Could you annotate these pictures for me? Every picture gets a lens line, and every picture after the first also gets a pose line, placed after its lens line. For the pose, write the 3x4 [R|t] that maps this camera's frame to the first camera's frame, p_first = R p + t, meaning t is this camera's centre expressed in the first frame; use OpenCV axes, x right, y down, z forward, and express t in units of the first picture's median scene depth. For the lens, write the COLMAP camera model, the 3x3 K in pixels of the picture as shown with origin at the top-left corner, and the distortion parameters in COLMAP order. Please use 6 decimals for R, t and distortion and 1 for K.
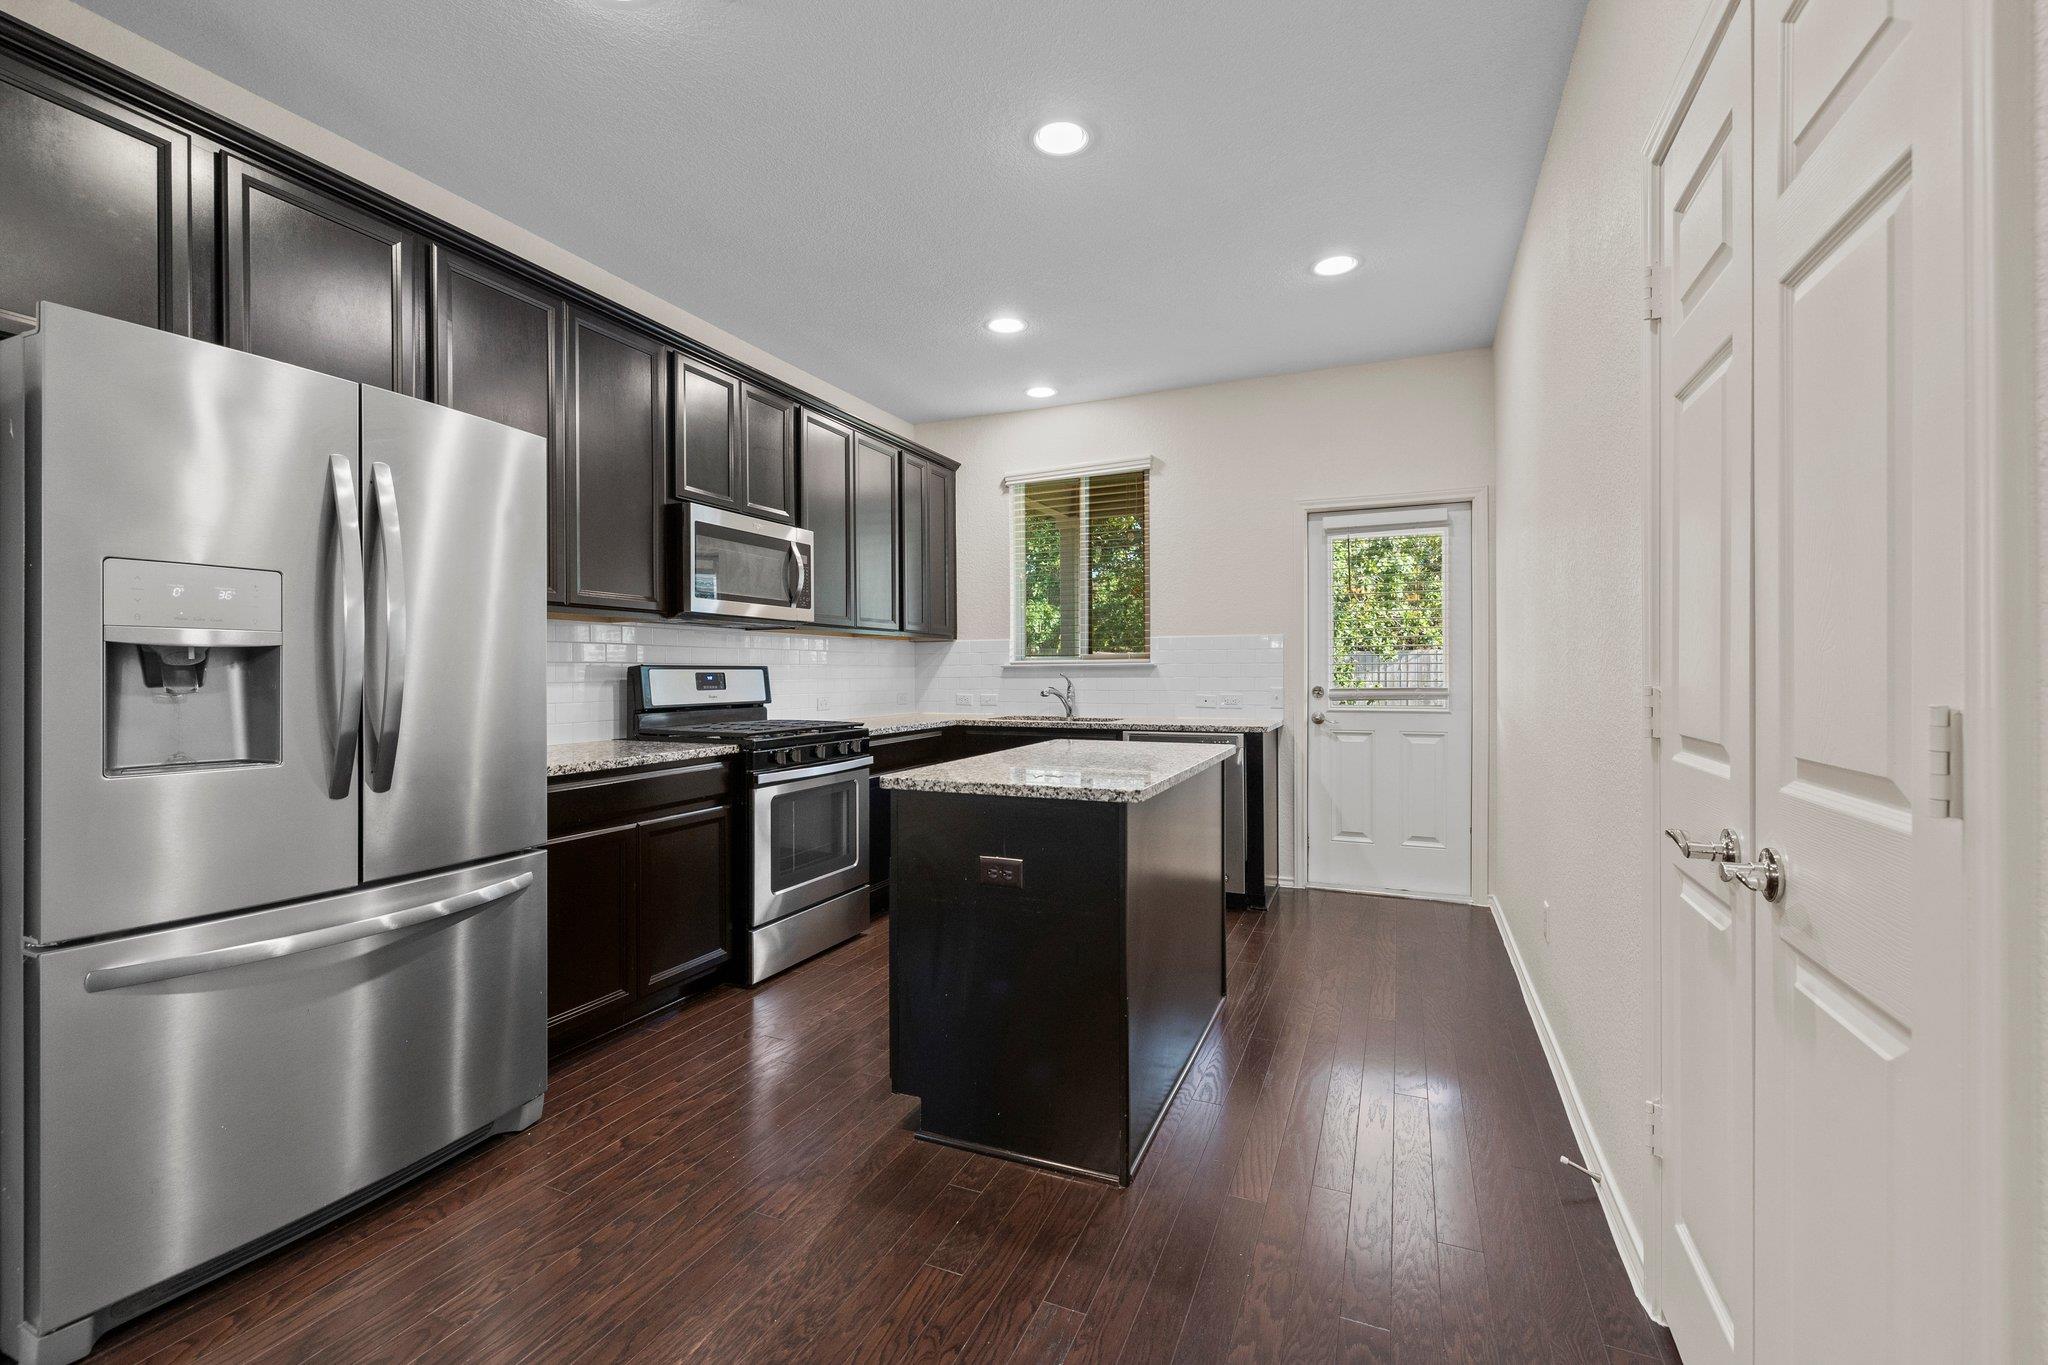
lens RADIAL K [[864.9, 0, 1016.3], [0, 864.9, 676.3], [0, 0, 1]] dist [0.003187, 0.000430]
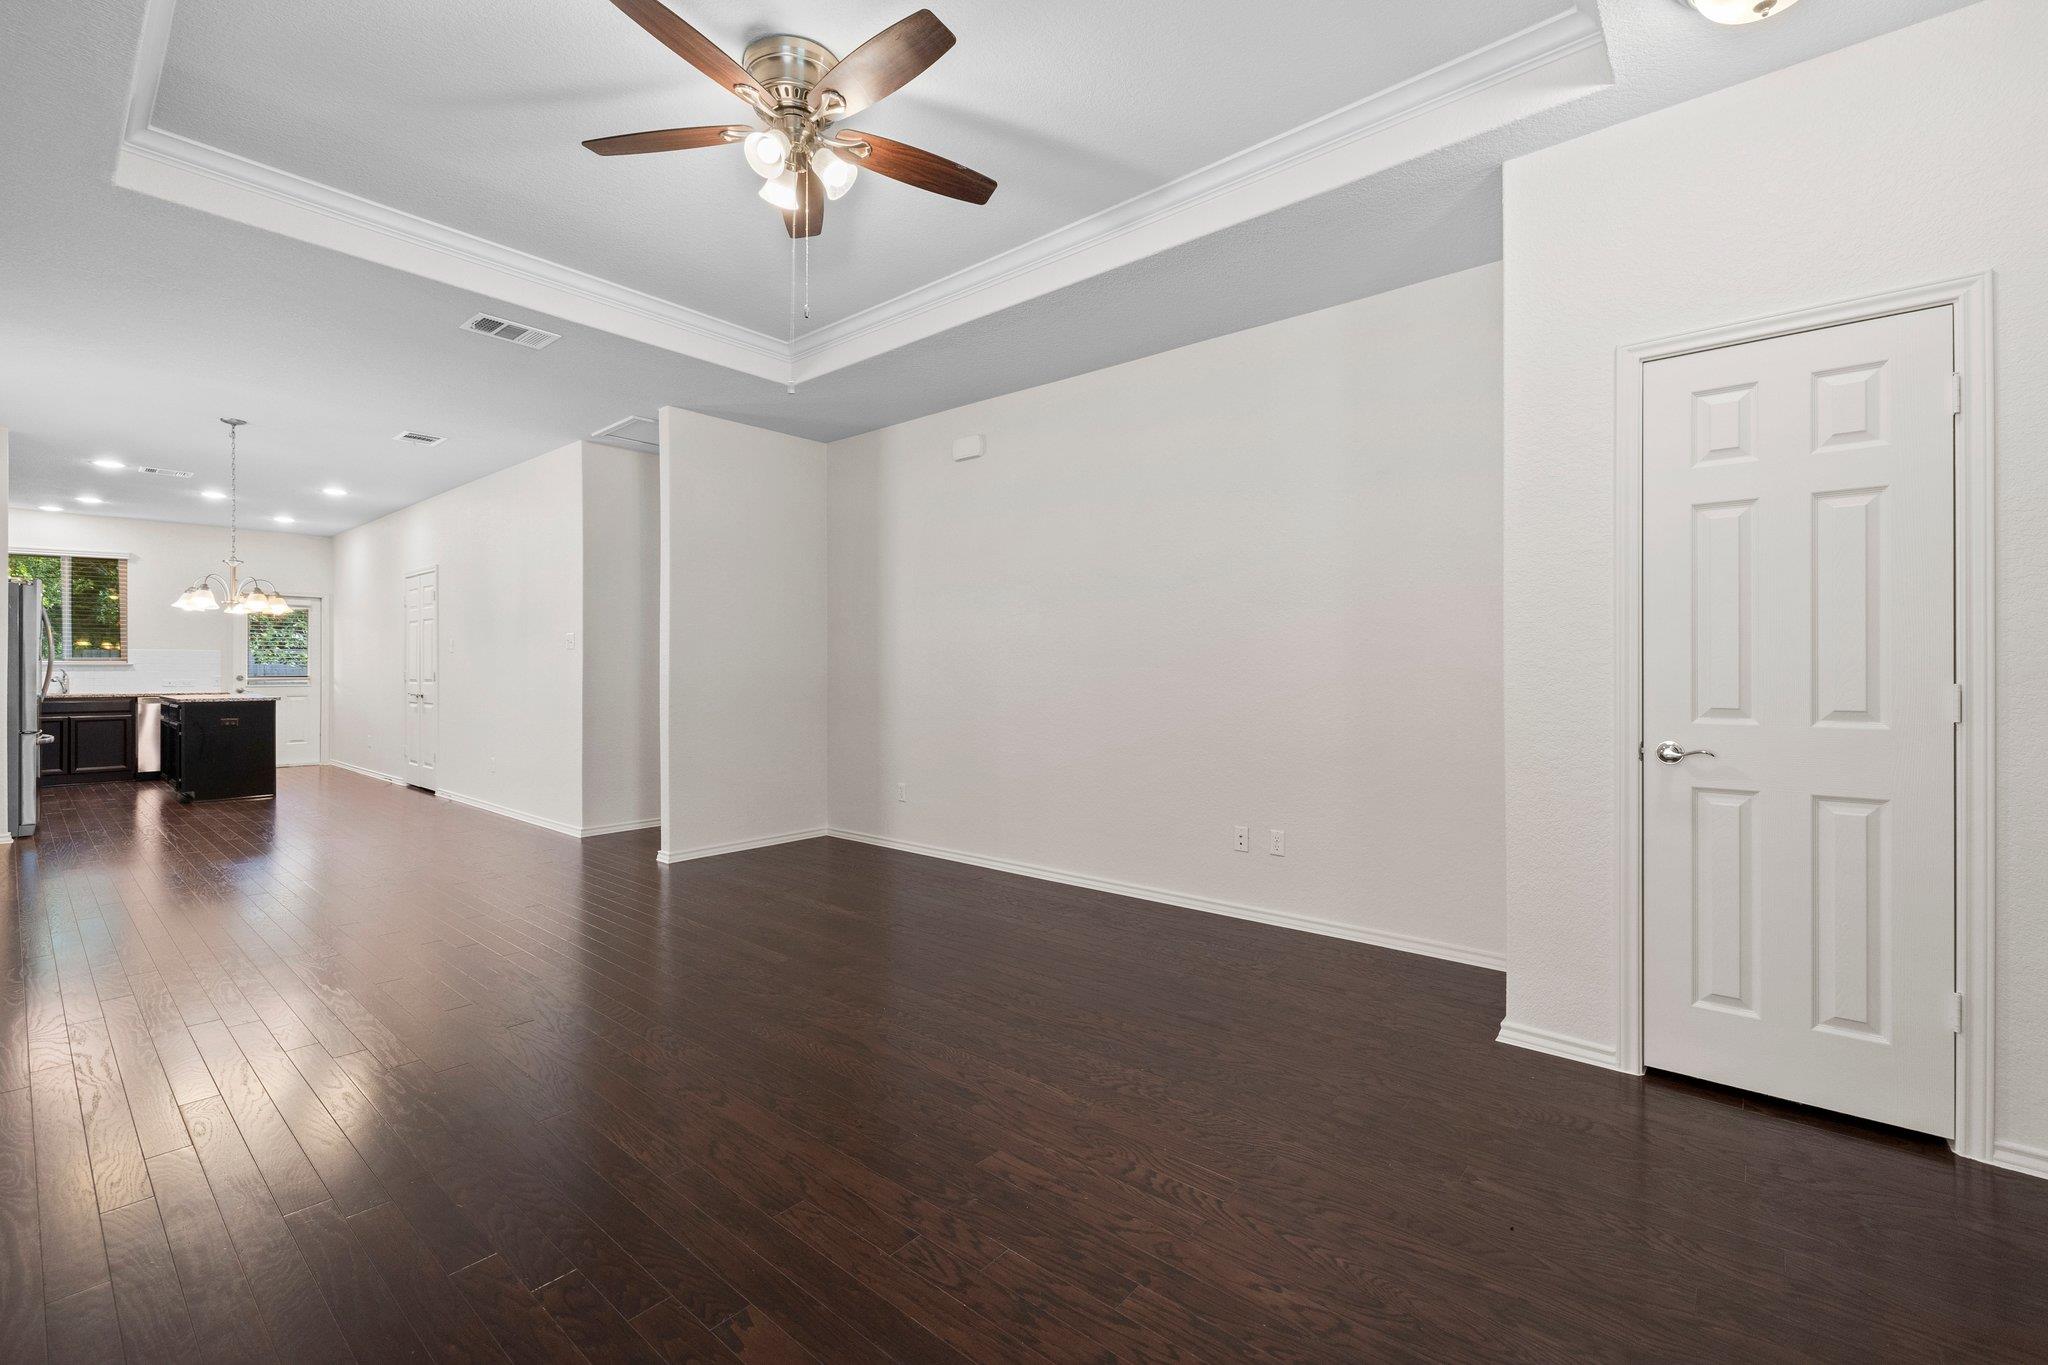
lens RADIAL K [[864.9, 0, 1029.9], [0, 864.9, 674.9], [0, 0, 1]] dist [0.003187, 0.000430]
pose [[0.274282, -0.004921, 0.961637, -1.243972], [0.004129, 0.999984, 0.003940, 0.010932], [-0.961640, 0.002890, 0.274298, -1.546172]]
